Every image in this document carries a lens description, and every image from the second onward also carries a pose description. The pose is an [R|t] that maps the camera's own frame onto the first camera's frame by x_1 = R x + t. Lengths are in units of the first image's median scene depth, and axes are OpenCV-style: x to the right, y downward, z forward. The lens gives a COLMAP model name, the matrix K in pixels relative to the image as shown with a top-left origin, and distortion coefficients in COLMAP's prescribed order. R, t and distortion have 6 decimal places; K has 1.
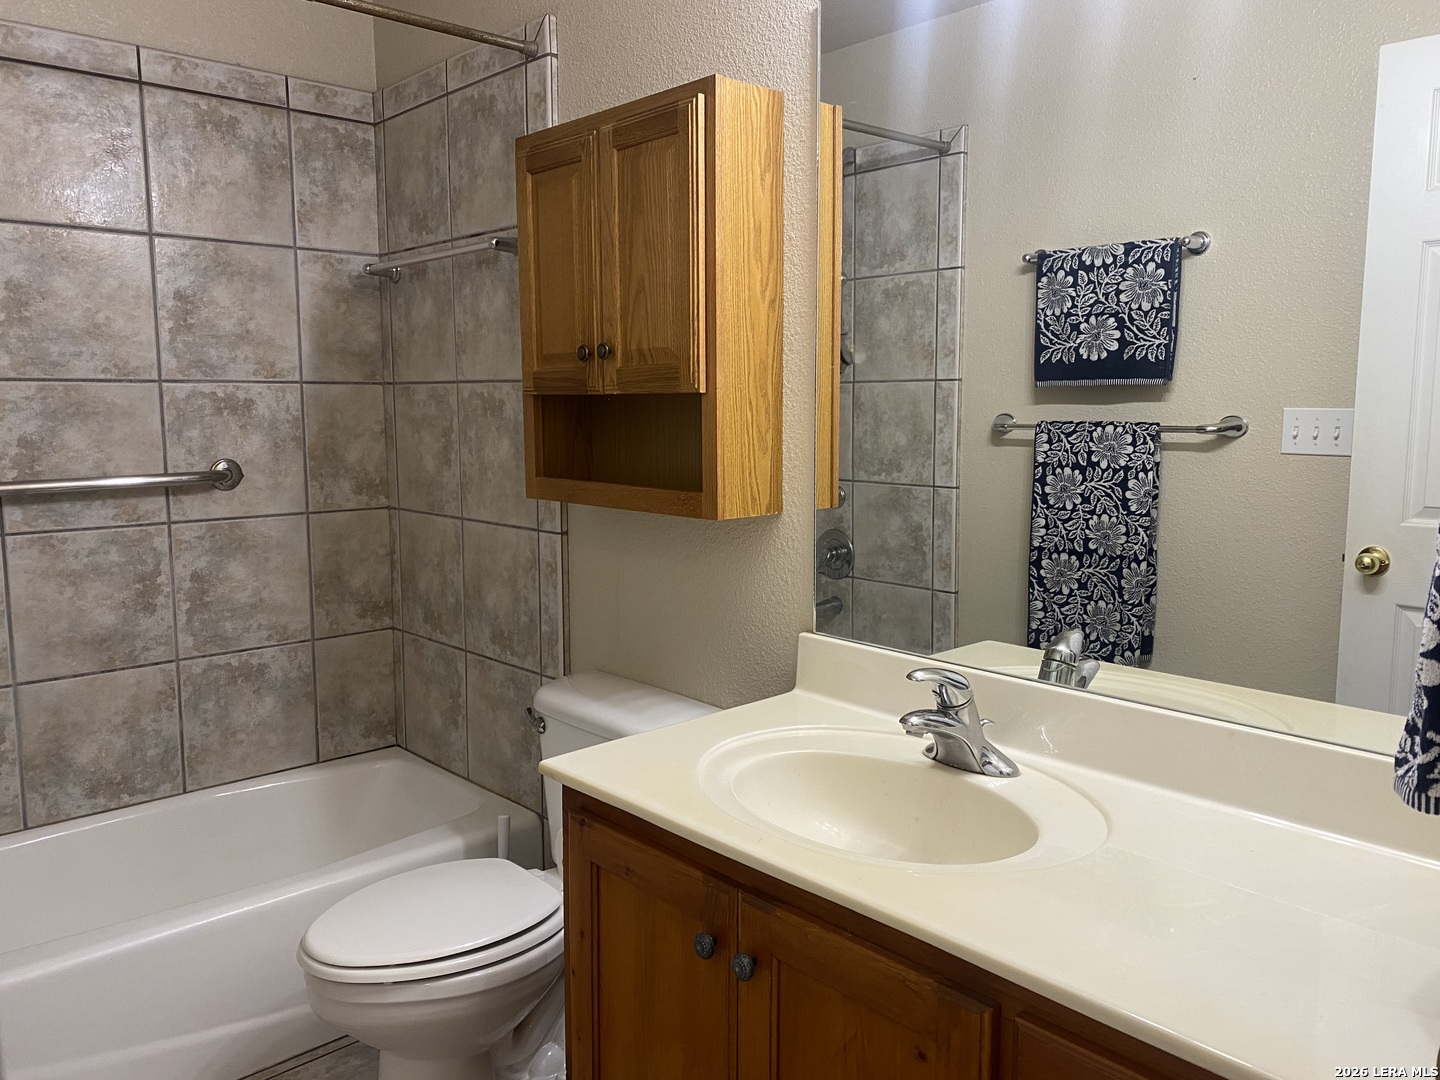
lens RADIAL K [[1097.8, 0, 724.3], [0, 1097.8, 547.1], [0, 0, 1]] dist [0.032616, -0.030595]
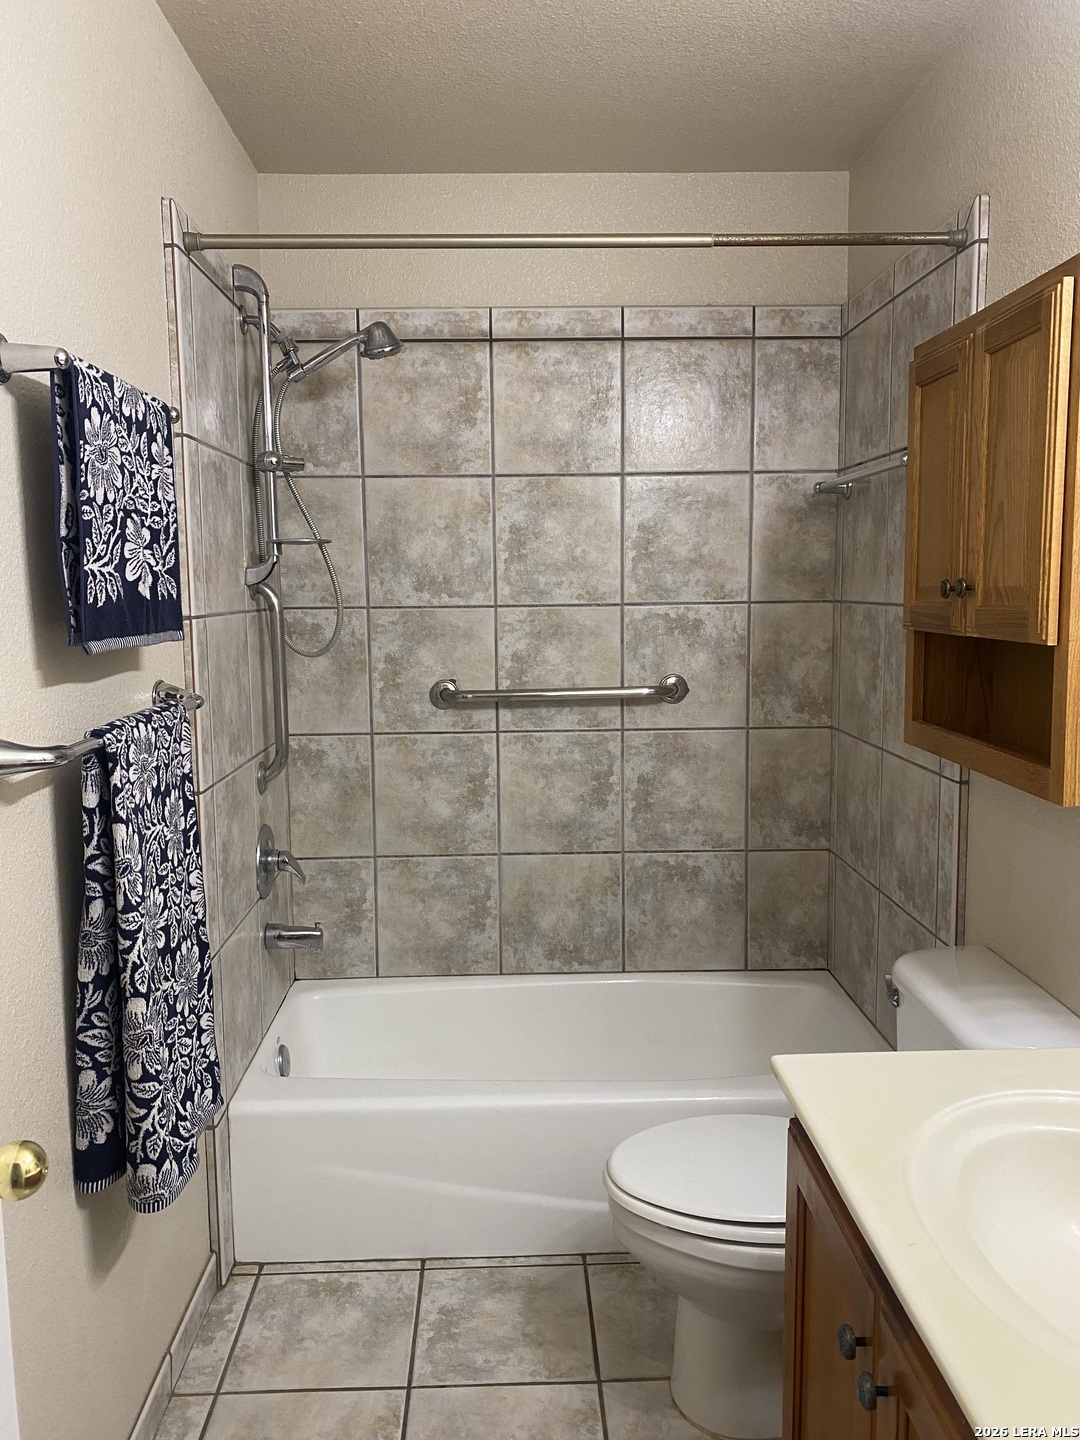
lens RADIAL K [[1097.0, 0, 528.5], [0, 1097.0, 716.4], [0, 0, 1]] dist [0.126485, -0.226830]
pose [[0.752495, 0.073468, -0.654487, 0.151620], [-0.078710, 0.996668, 0.021382, -0.051011], [0.653877, 0.035425, 0.755771, 0.092415]]
